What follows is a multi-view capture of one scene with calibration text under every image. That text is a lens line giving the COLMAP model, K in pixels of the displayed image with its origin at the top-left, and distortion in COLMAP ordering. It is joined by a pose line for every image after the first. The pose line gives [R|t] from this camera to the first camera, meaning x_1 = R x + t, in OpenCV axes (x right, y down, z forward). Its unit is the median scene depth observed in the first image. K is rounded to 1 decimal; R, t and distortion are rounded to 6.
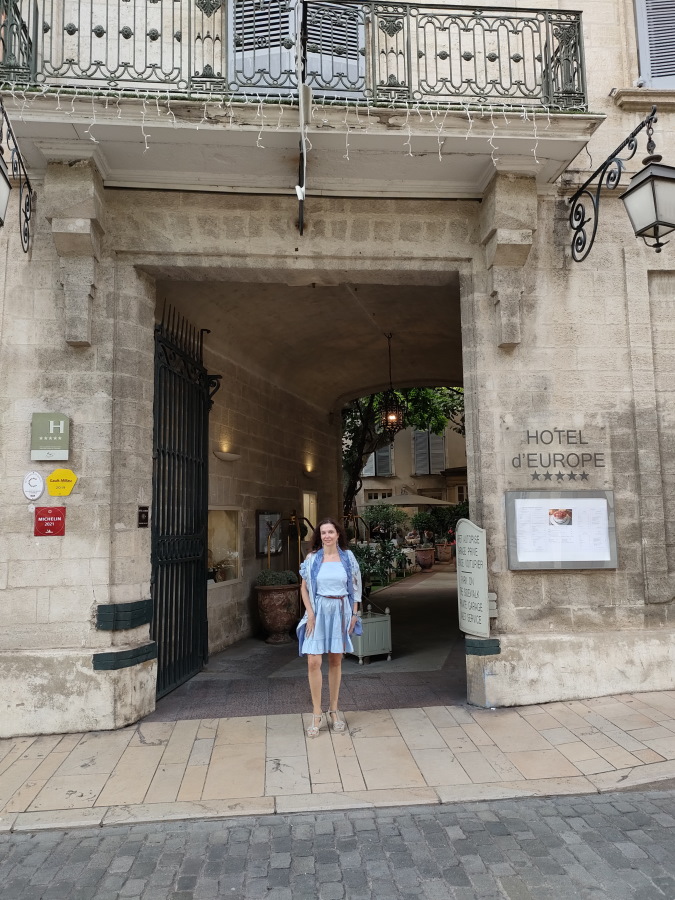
lens RADIAL K [[643.6, 0, 337.5], [0, 643.6, 450.0], [0, 0, 1]] dist [0.080184, -0.097496]
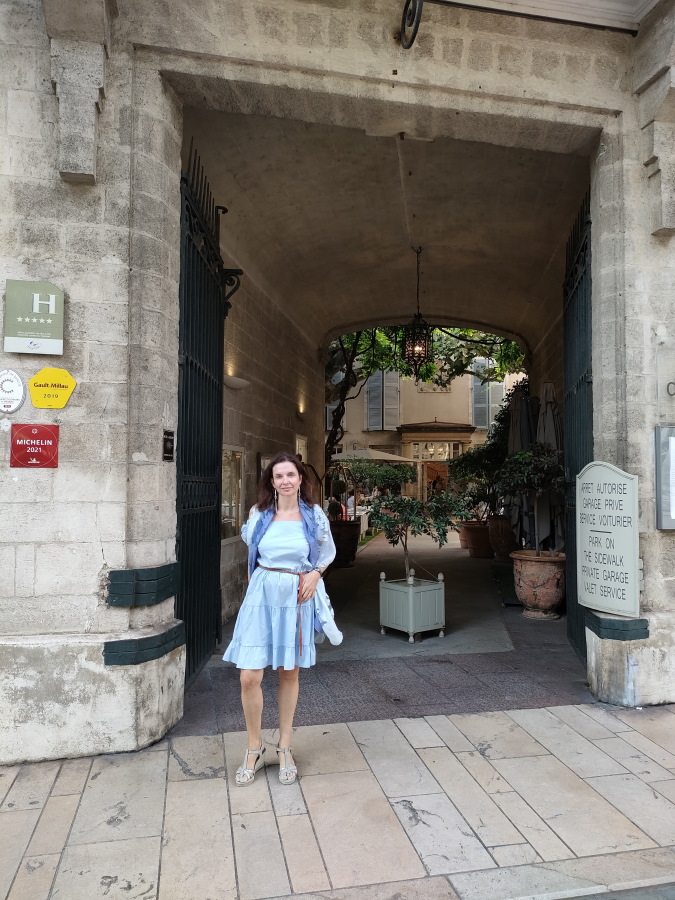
lens RADIAL K [[643.6, 0, 337.5], [0, 643.6, 450.0], [0, 0, 1]] dist [0.080184, -0.097496]
pose [[0.992677, 0.029120, 0.117239, -0.204482], [-0.036530, 0.997435, 0.061554, 0.059223], [-0.115146, -0.065386, 0.991194, 0.293966]]
